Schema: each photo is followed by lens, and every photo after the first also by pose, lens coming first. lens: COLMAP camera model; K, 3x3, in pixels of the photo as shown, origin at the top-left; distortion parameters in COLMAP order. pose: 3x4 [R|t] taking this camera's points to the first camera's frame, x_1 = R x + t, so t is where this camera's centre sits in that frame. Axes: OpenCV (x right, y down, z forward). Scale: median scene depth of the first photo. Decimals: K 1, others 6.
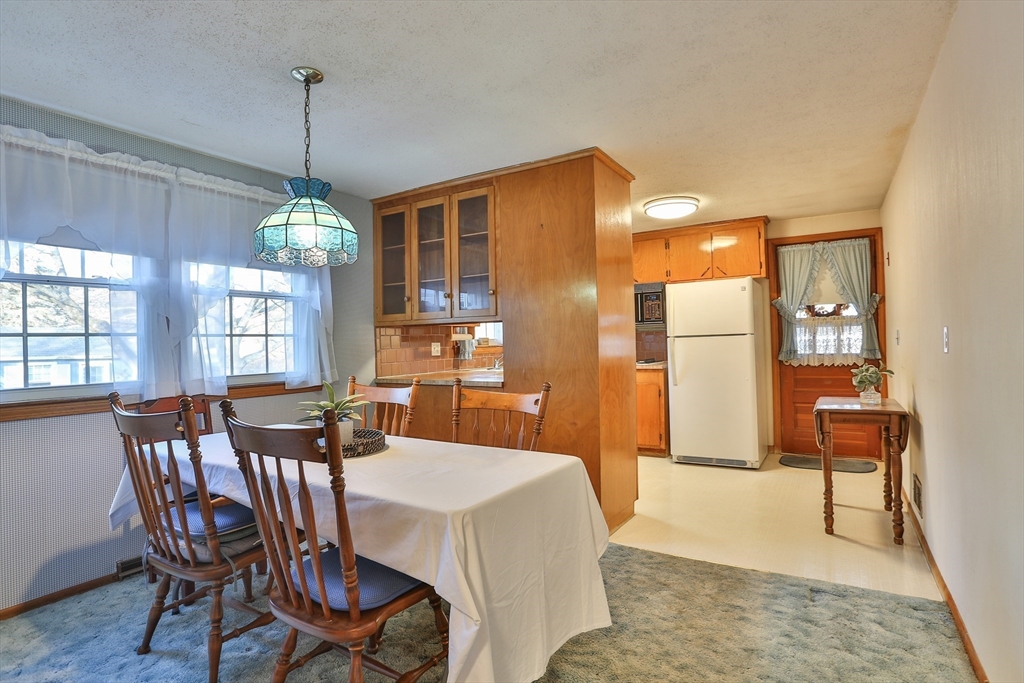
lens RADIAL K [[533.4, 0, 507.3], [0, 533.4, 342.8], [0, 0, 1]] dist [-0.071767, 0.031920]
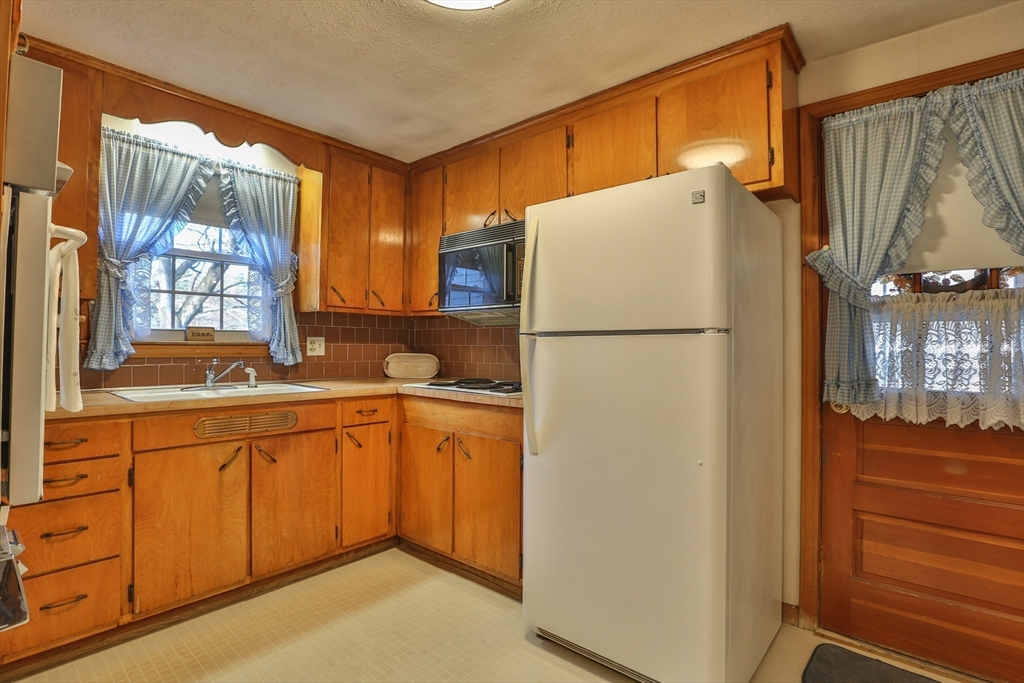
lens RADIAL K [[498.7, 0, 509.2], [0, 498.7, 342.0], [0, 0, 1]] dist [-0.047511, 0.014342]
pose [[0.988050, 0.031494, -0.150885, 0.346968], [-0.031897, 0.999491, -0.000250, -0.004365], [0.150800, 0.005060, 0.988551, 0.606508]]
